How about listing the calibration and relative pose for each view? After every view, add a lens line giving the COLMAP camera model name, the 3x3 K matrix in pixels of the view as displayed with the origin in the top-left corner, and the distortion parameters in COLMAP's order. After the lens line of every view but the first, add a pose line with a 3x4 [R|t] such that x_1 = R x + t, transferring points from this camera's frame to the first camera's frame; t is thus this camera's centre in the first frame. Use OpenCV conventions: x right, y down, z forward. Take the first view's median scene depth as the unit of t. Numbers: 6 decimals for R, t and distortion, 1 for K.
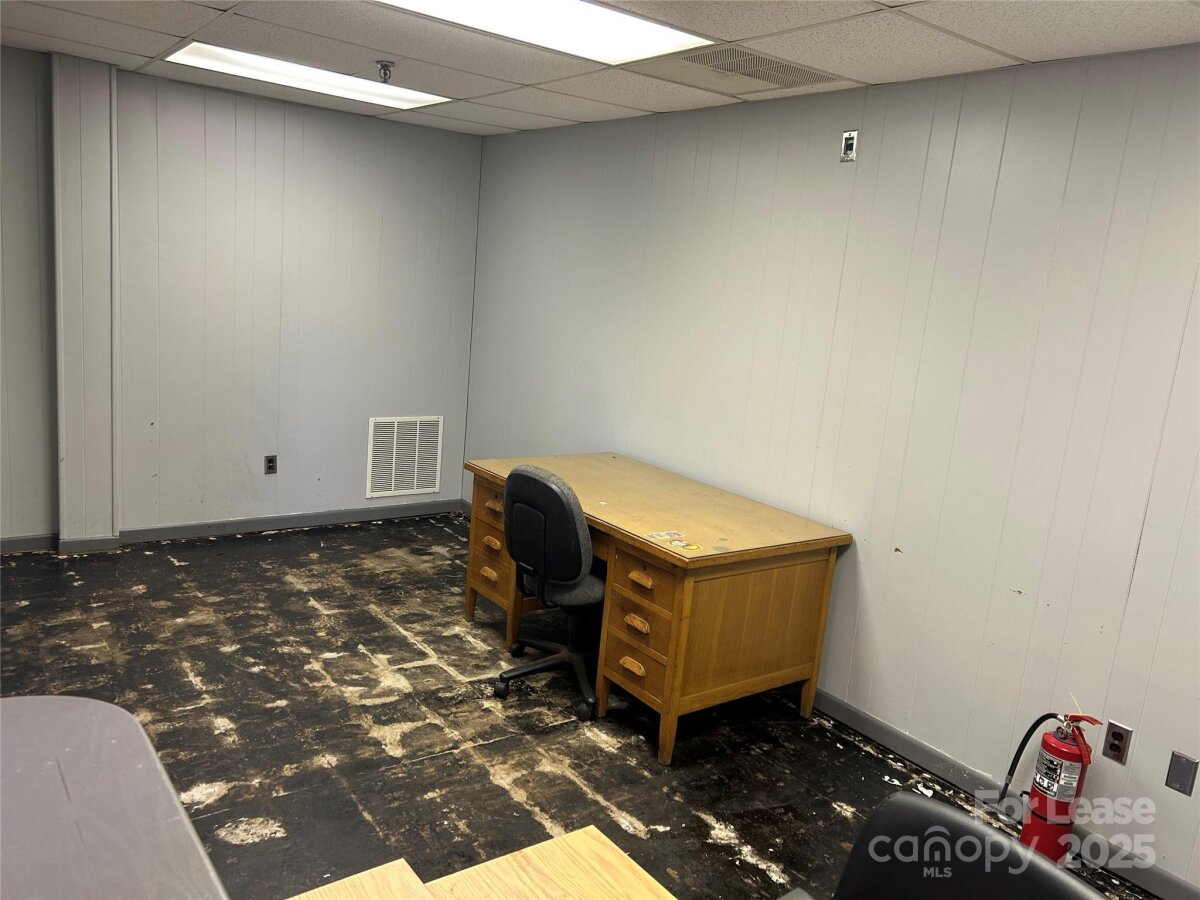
lens RADIAL K [[902.1, 0, 598.6], [0, 902.1, 449.5], [0, 0, 1]] dist [0.058540, -0.076922]
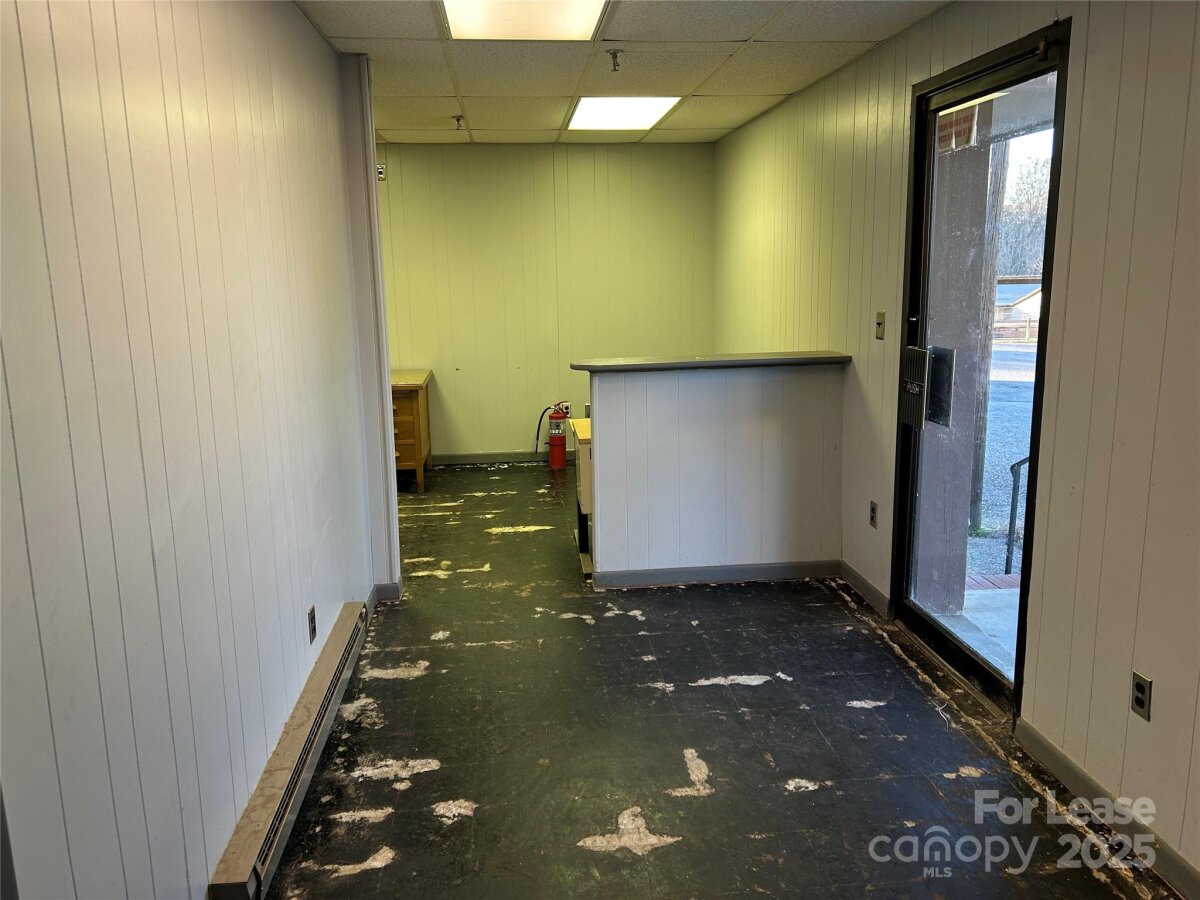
lens RADIAL K [[902.1, 0, 600.4], [0, 902.1, 447.5], [0, 0, 1]] dist [0.058540, -0.076922]
pose [[0.506696, -0.262859, 0.821075, -1.384493], [0.226822, 0.959478, 0.167193, -0.000447], [-0.831752, 0.101522, 0.545786, -0.465430]]
